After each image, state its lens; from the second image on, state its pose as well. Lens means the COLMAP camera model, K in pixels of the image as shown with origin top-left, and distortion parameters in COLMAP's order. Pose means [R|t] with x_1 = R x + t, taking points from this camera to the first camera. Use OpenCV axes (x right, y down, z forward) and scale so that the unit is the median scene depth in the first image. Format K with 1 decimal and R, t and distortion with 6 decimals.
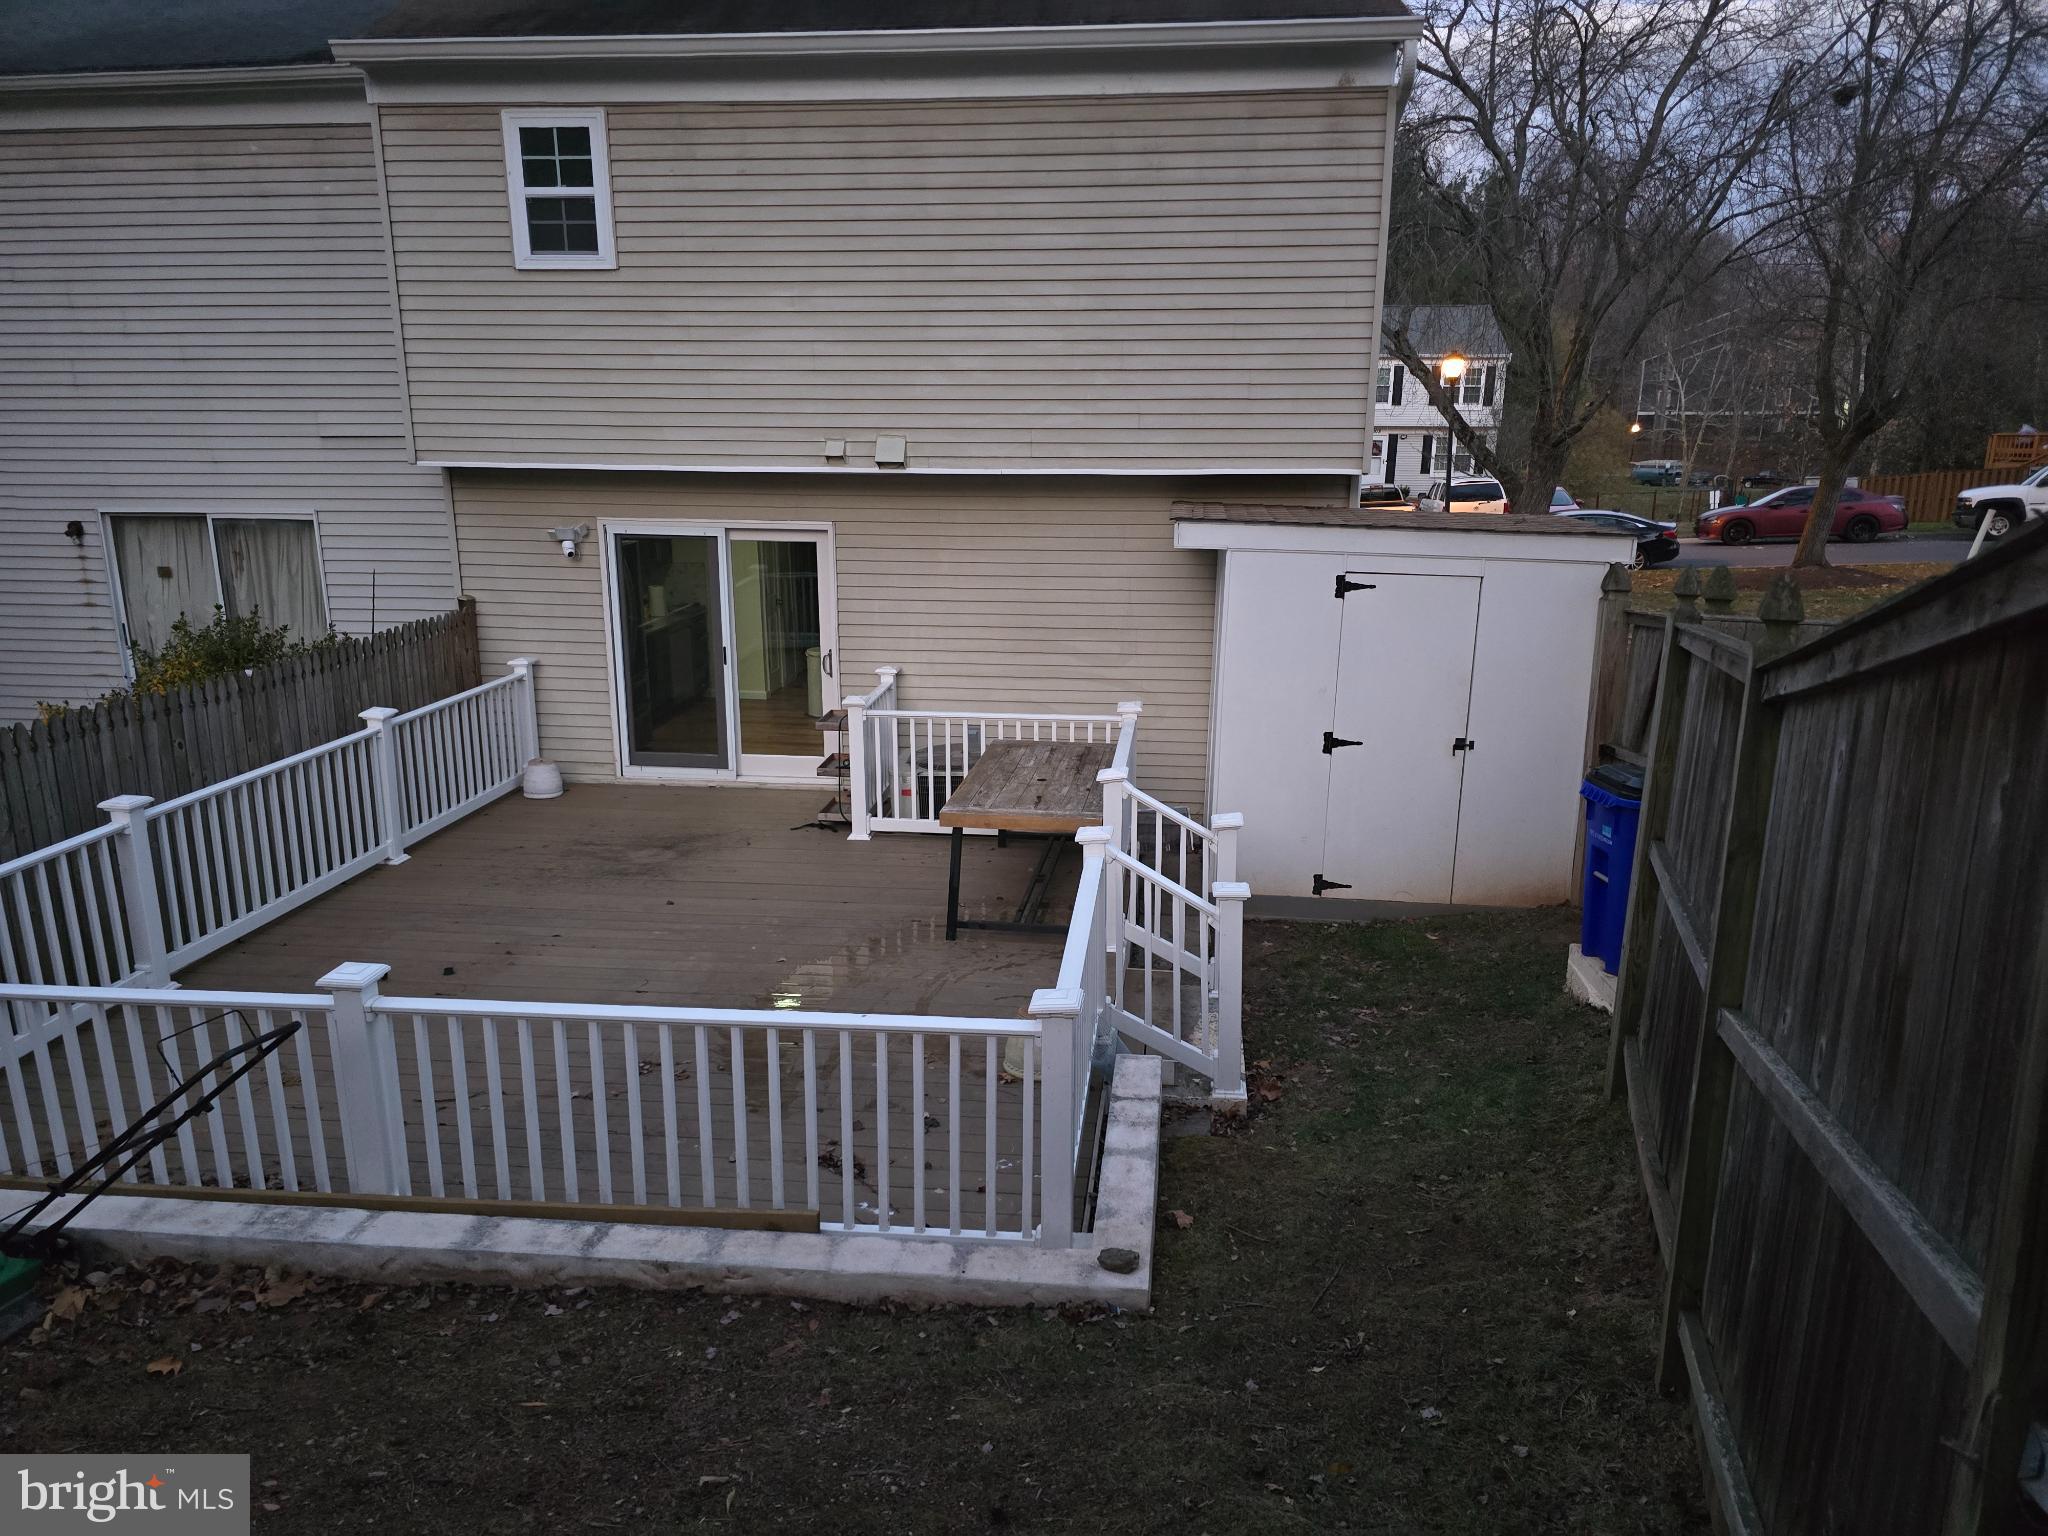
lens RADIAL K [[1367.7, 0, 1033.4], [0, 1367.7, 768.5], [0, 0, 1]] dist [0.055540, -0.046477]
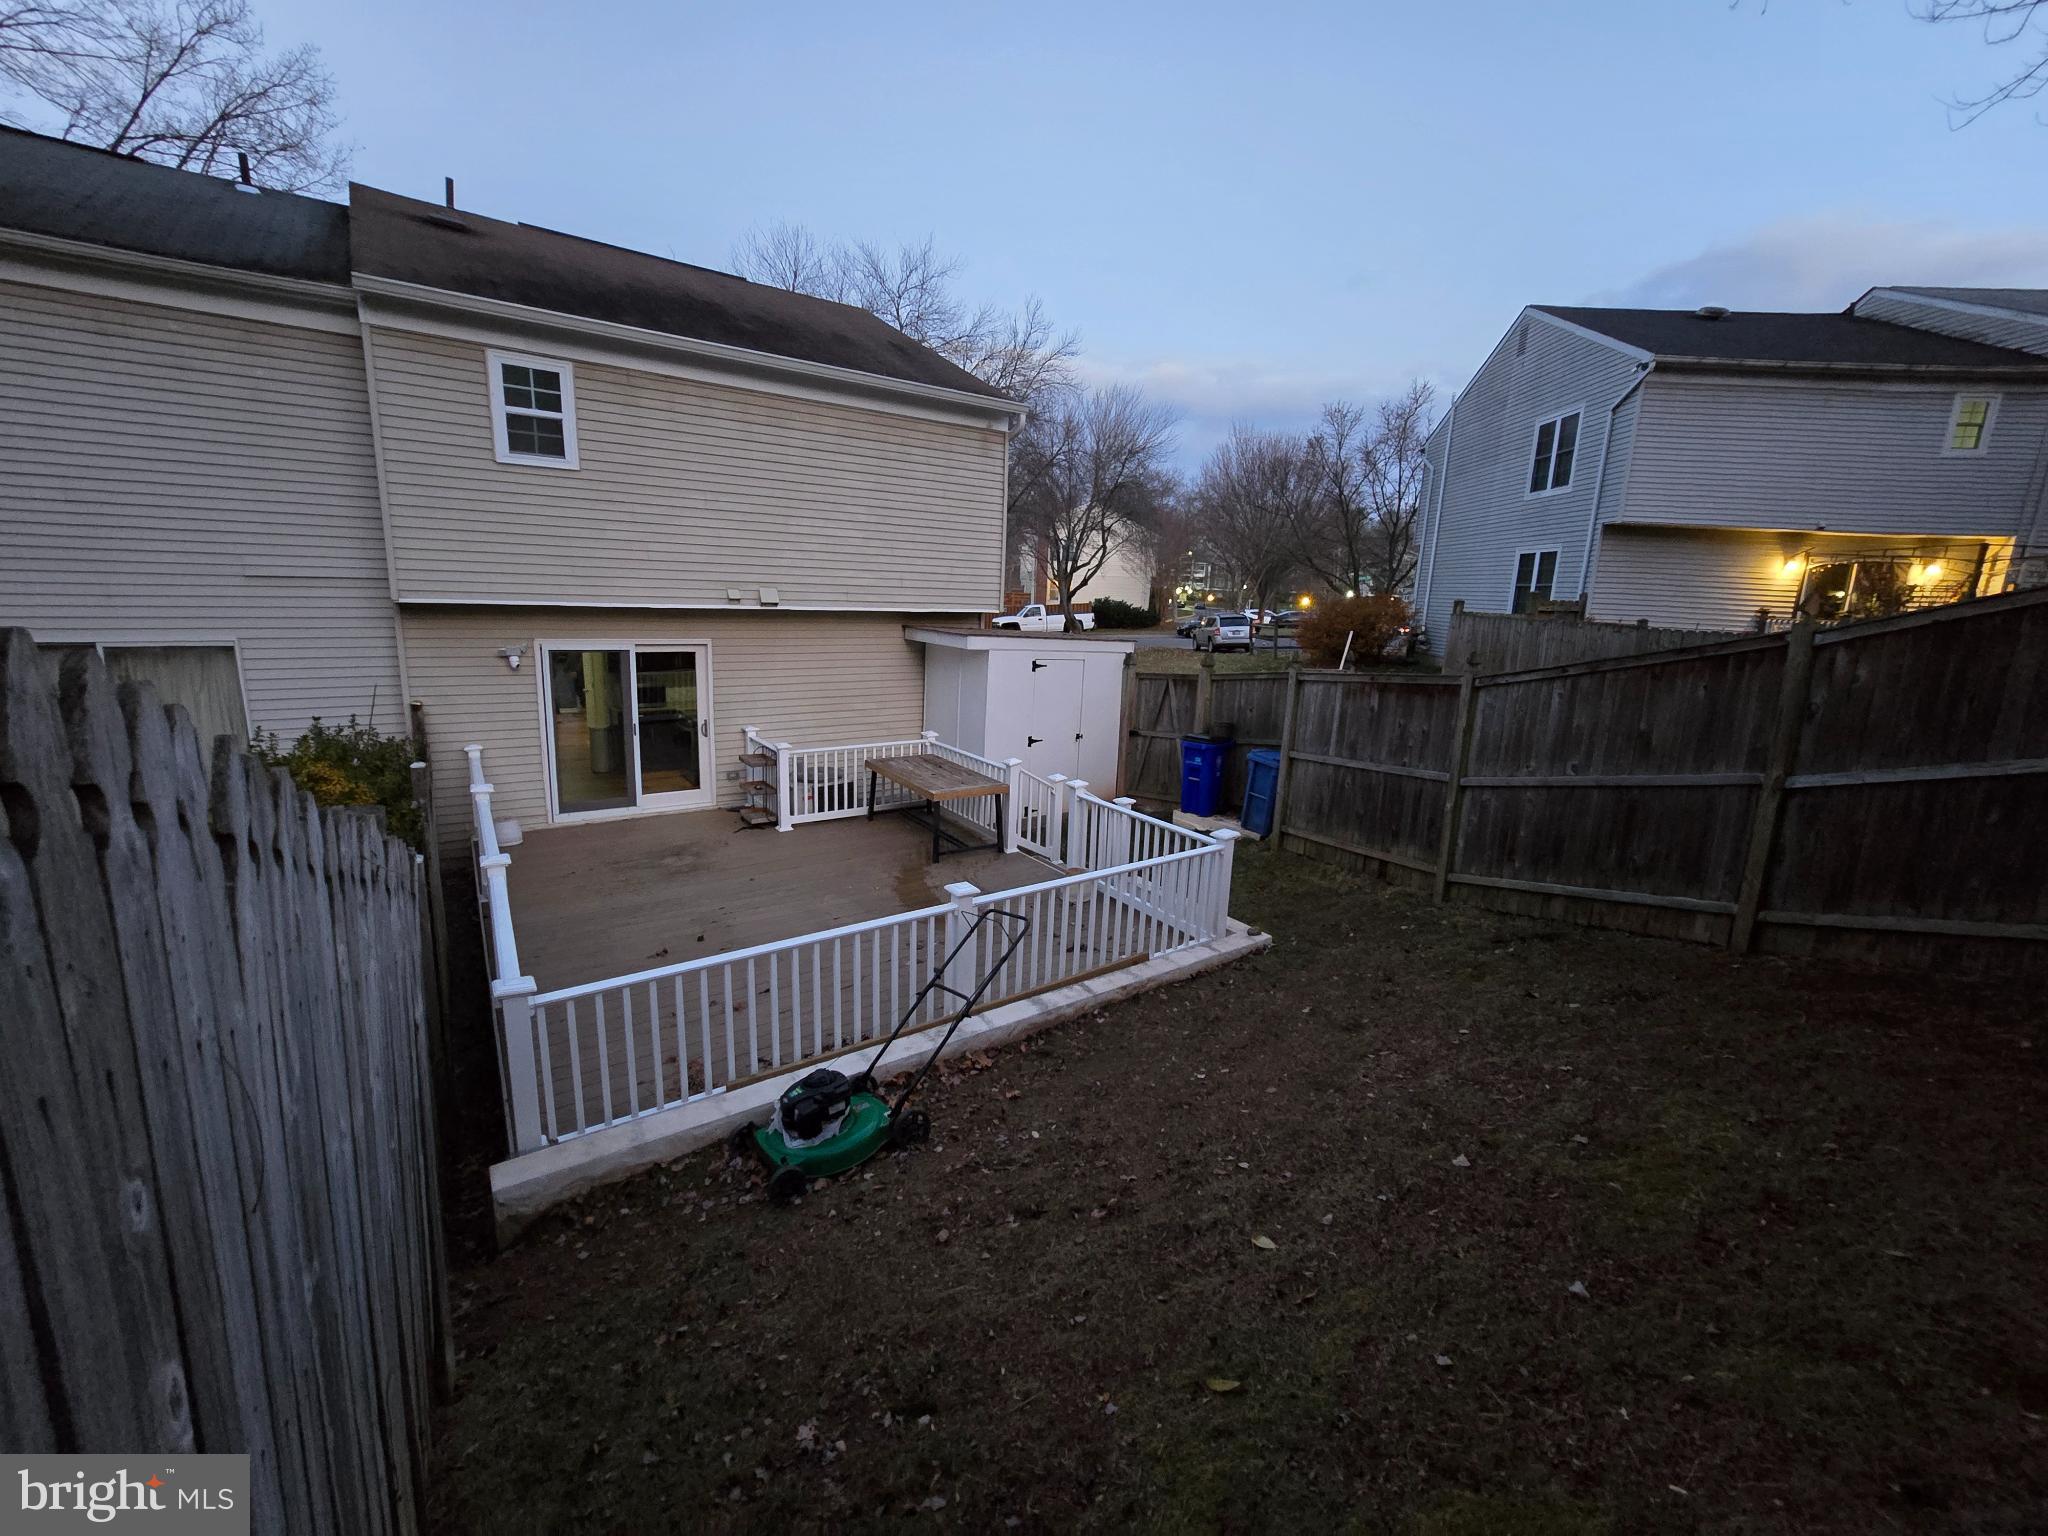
lens RADIAL K [[836.2, 0, 1027.4], [0, 836.2, 757.8], [0, 0, 1]] dist [-0.004405, 0.001927]
pose [[0.748453, -0.106517, 0.654578, -0.590297], [0.125952, 0.991884, 0.017390, -0.016554], [-0.651118, 0.069430, 0.755794, 0.048082]]
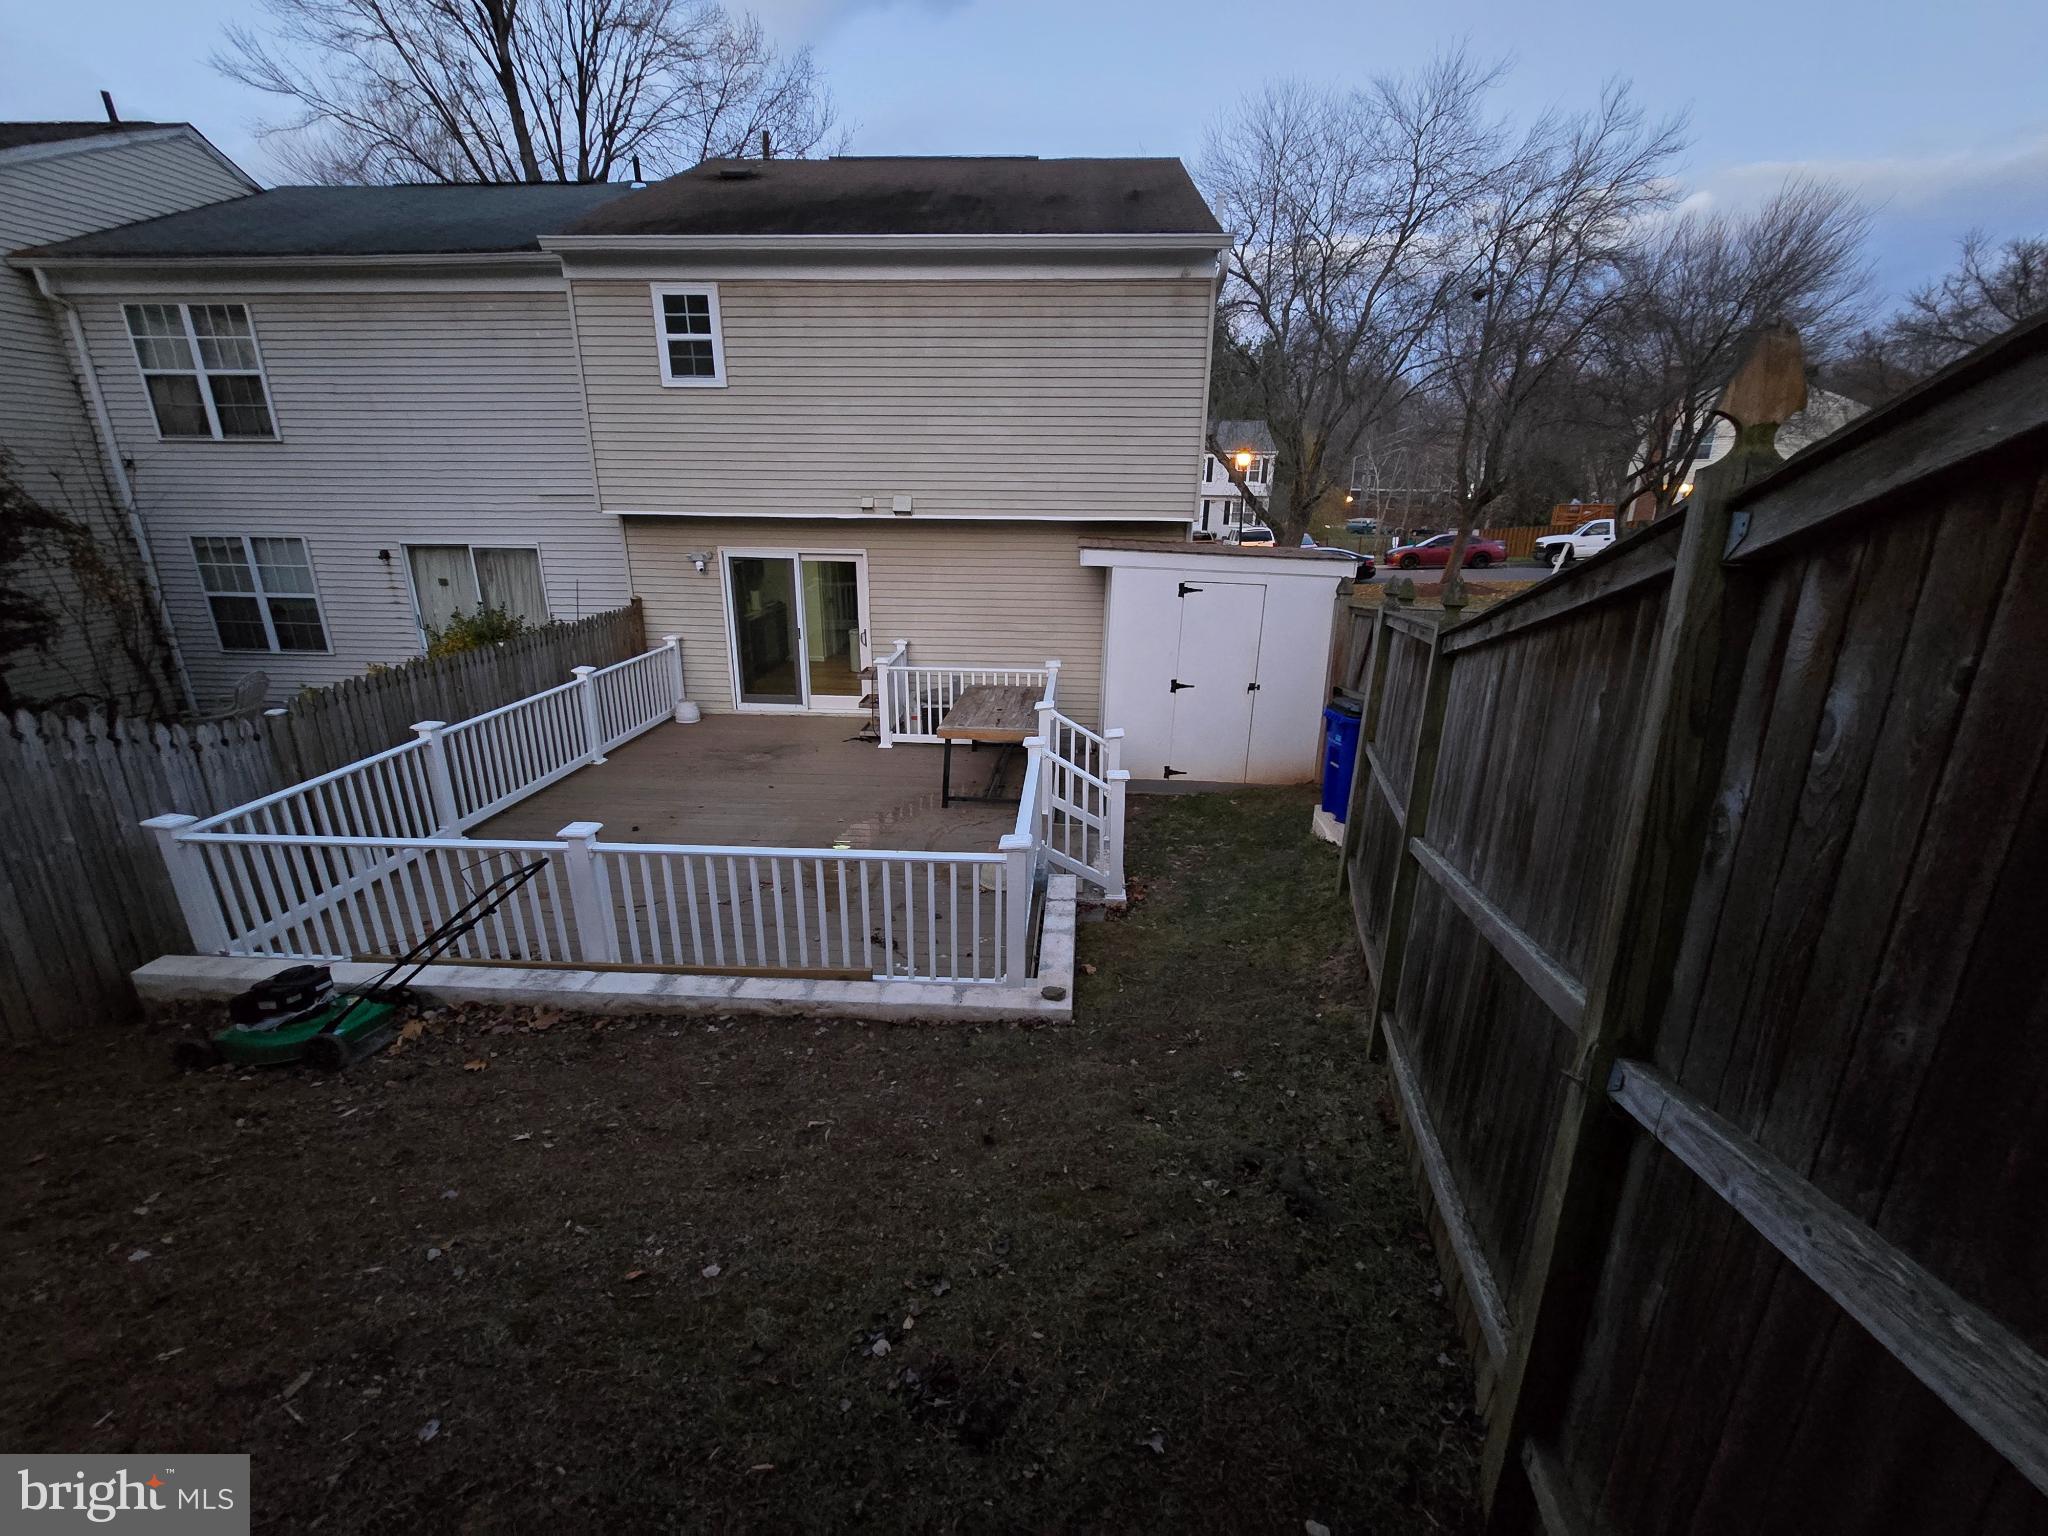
lens RADIAL K [[836.2, 0, 1029.0], [0, 836.2, 761.6], [0, 0, 1]] dist [-0.004405, 0.001927]
pose [[0.998725, -0.007625, 0.049905, -0.008179], [0.004316, 0.997805, 0.066078, 0.004037], [-0.050299, -0.065778, 0.996566, 0.003287]]
